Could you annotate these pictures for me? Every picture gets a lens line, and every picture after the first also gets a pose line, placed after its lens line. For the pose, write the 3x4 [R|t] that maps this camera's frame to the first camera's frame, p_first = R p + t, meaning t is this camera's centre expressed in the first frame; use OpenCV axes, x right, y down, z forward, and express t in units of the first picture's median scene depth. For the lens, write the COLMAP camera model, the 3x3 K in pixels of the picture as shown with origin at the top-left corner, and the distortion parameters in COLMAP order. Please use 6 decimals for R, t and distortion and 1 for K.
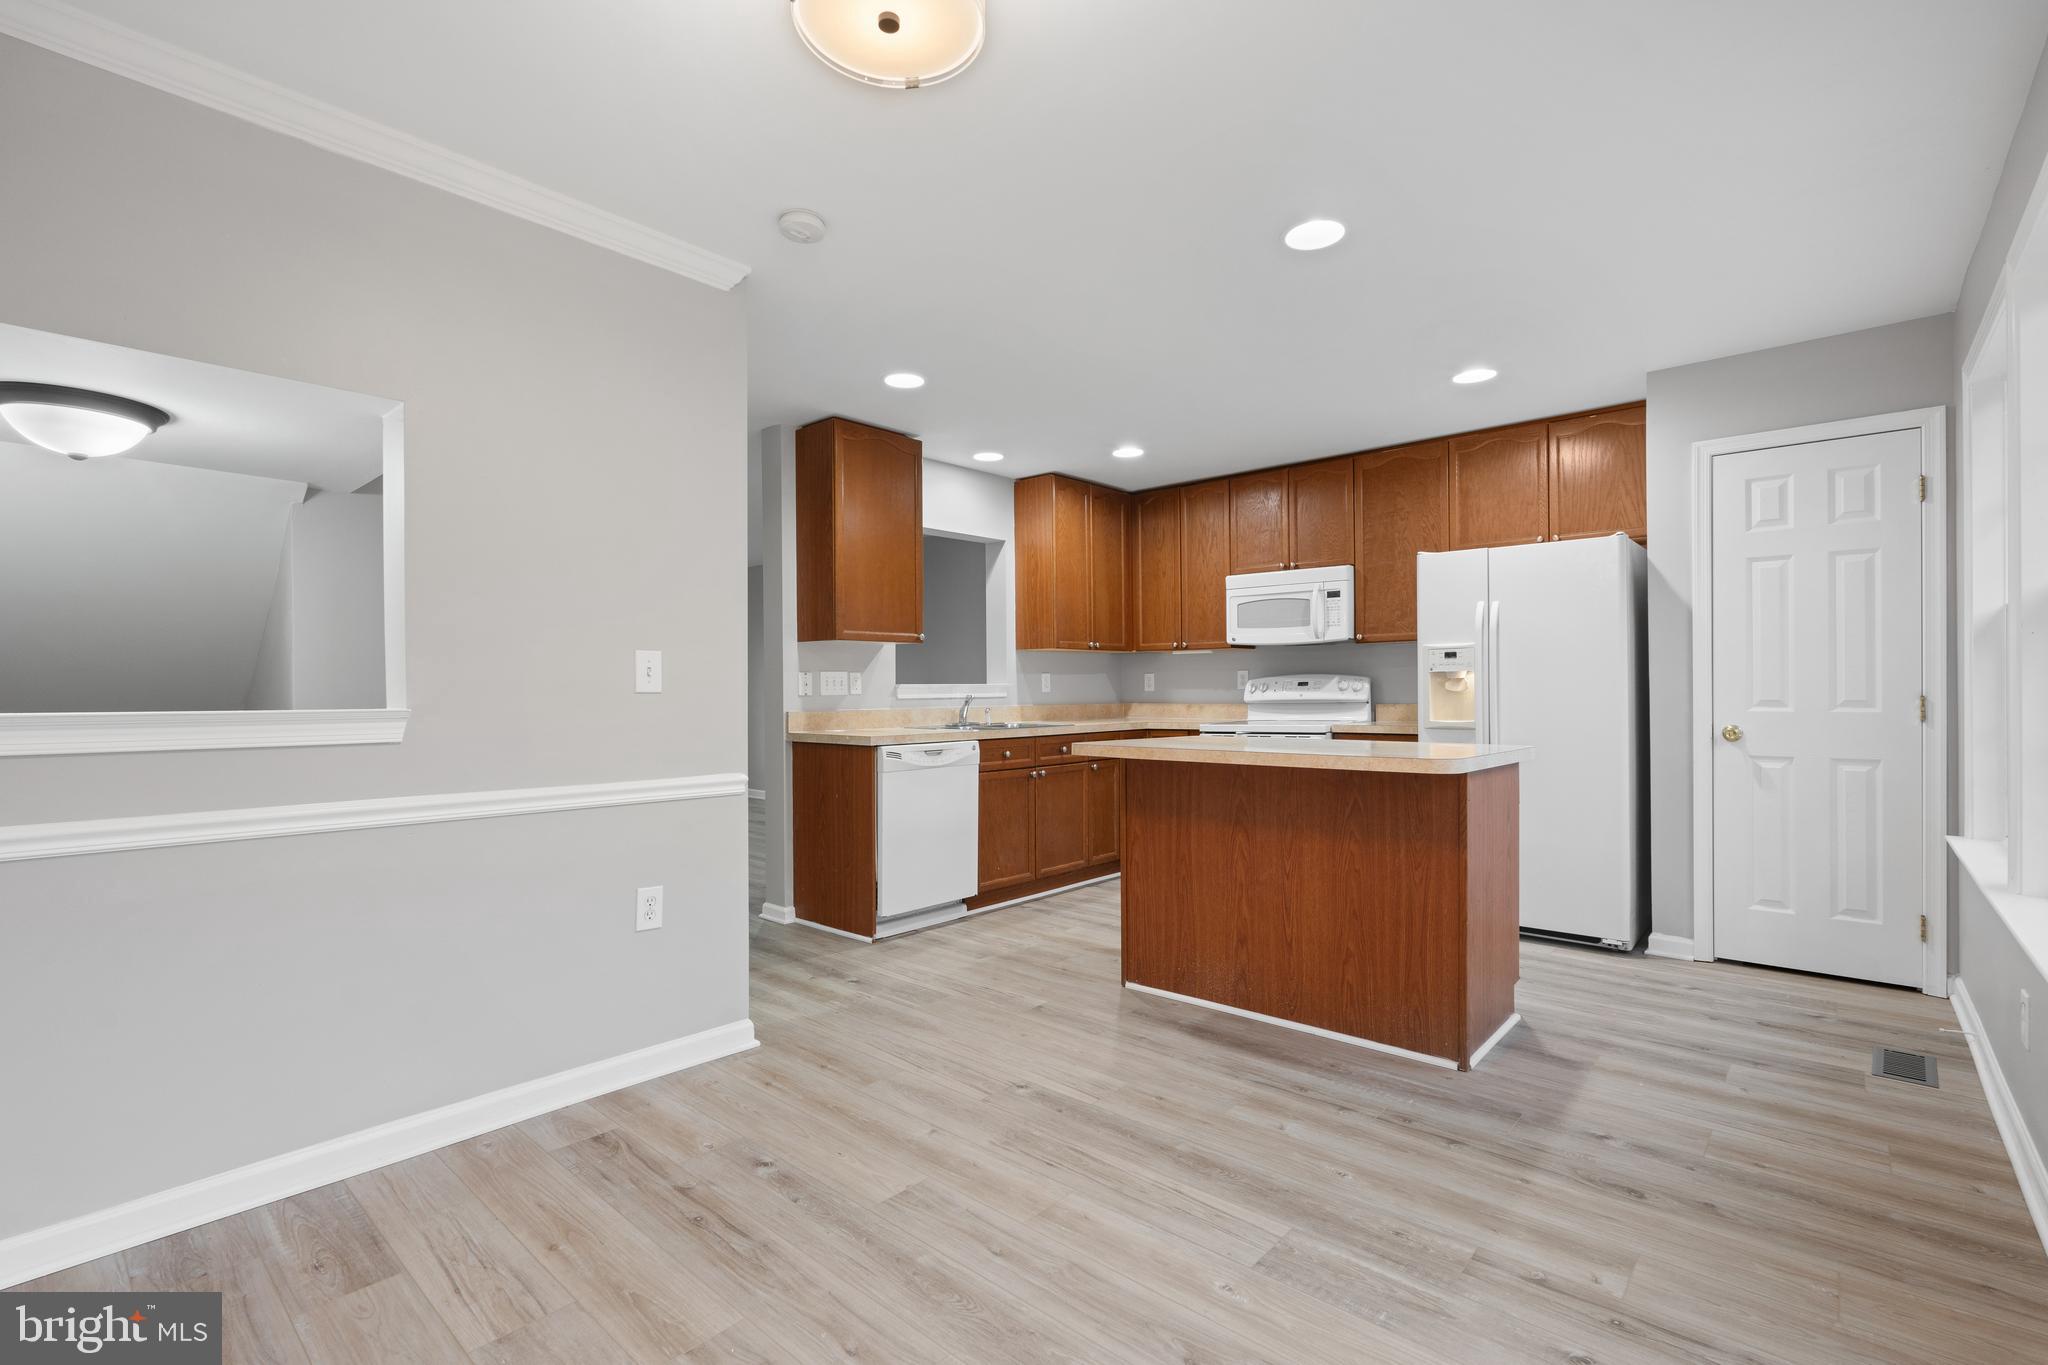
lens RADIAL K [[922.7, 0, 1019.6], [0, 922.7, 690.5], [0, 0, 1]] dist [-0.001676, 0.000430]
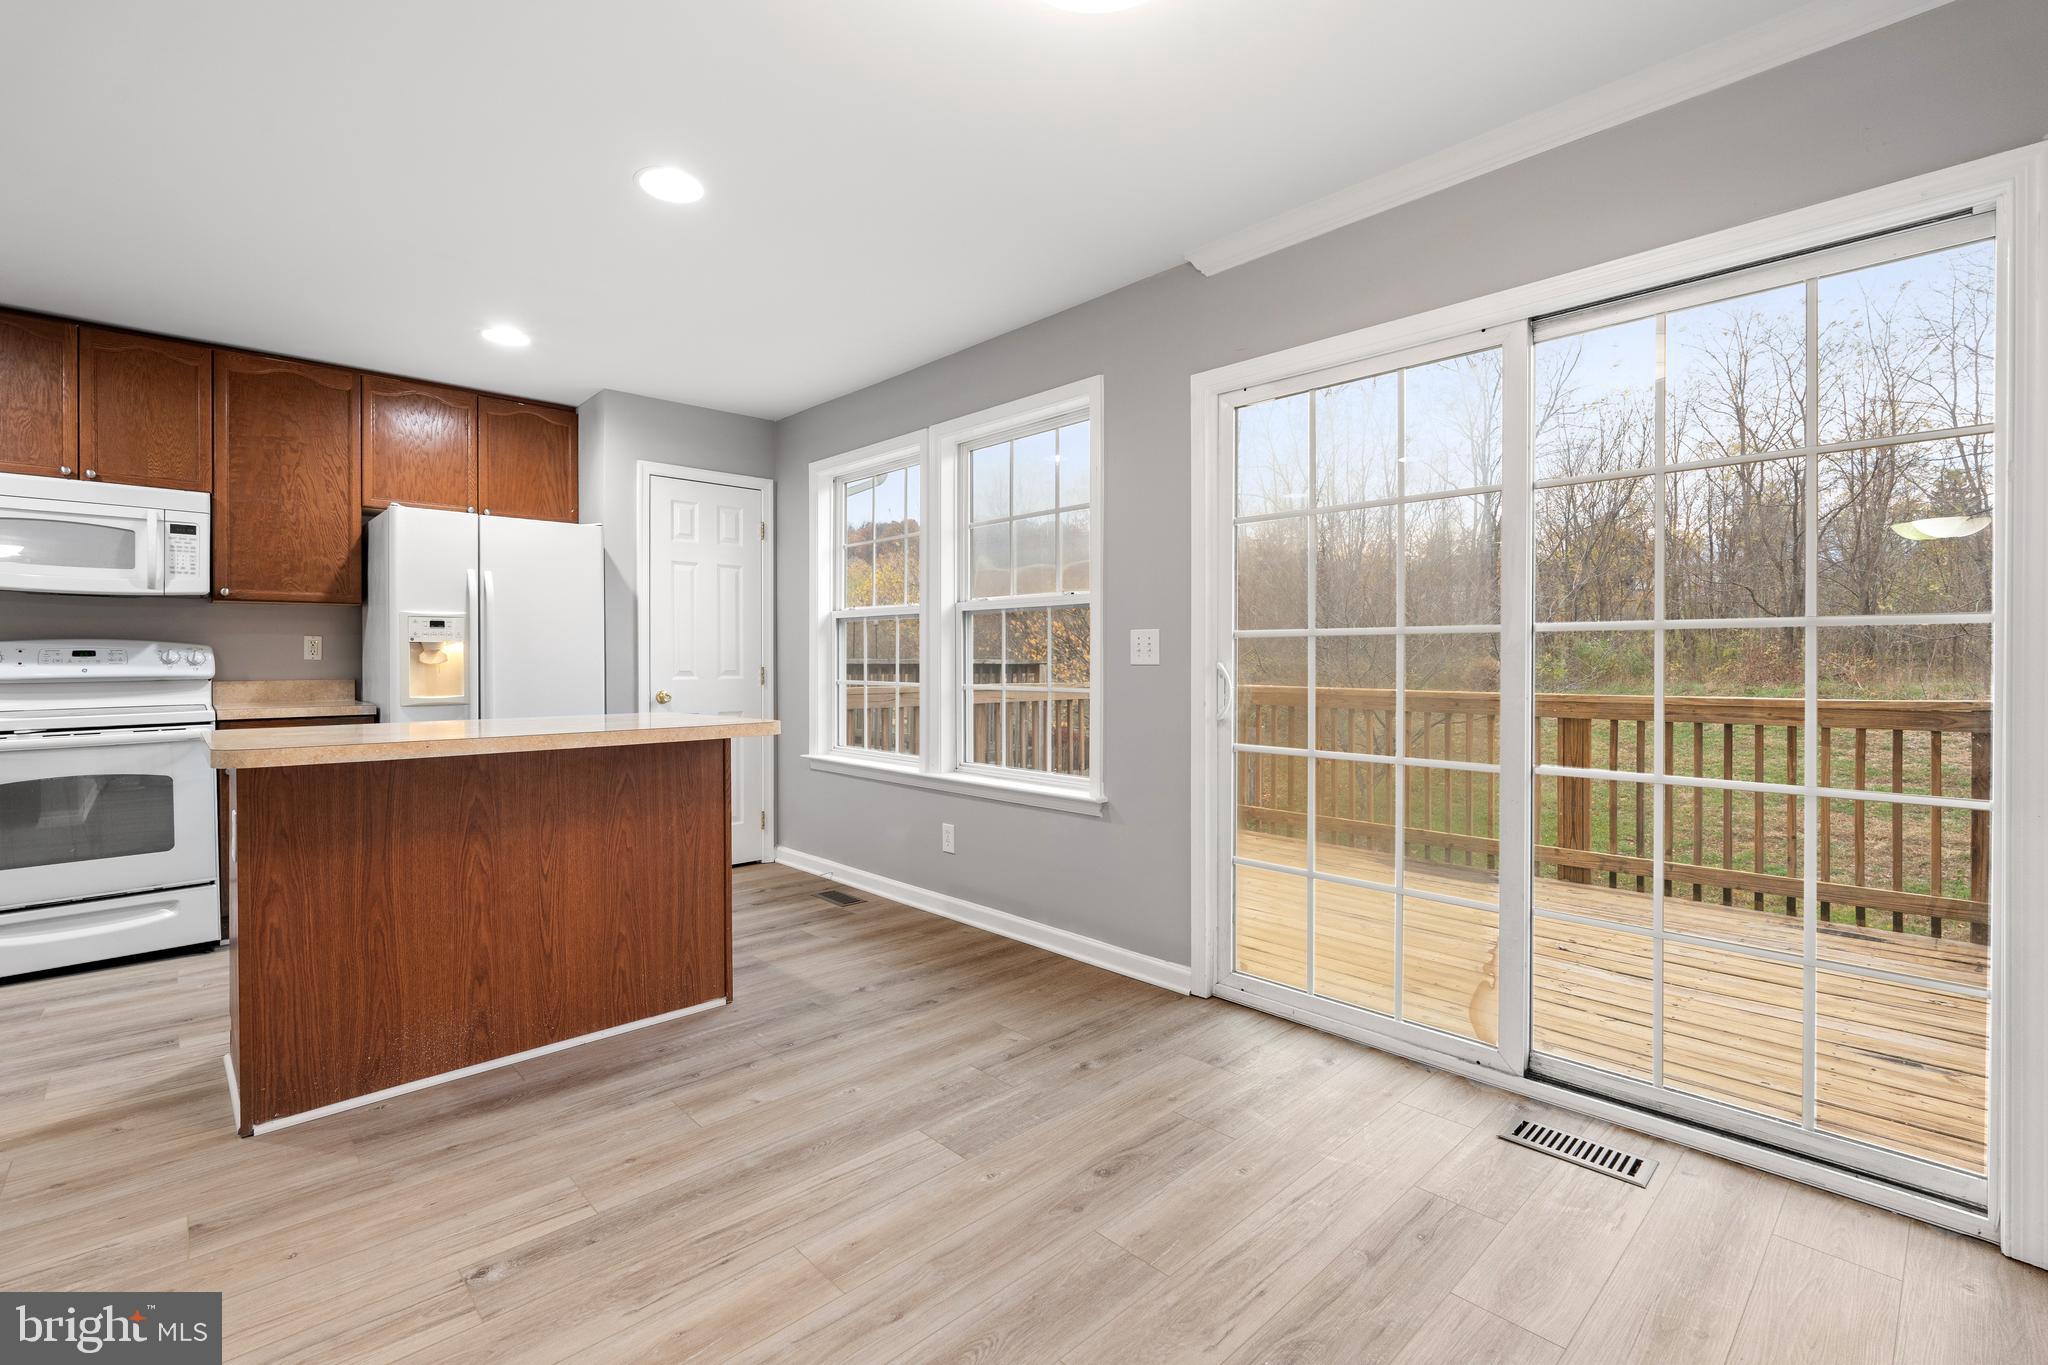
lens RADIAL K [[902.0, 0, 1019.4], [0, 902.0, 665.2], [0, 0, 1]] dist [-0.002424, -0.000408]
pose [[0.087803, 0.001526, 0.996137, -0.385247], [0.001101, 0.999998, -0.001629, 0.004376], [-0.996137, 0.001240, 0.087801, 0.371239]]
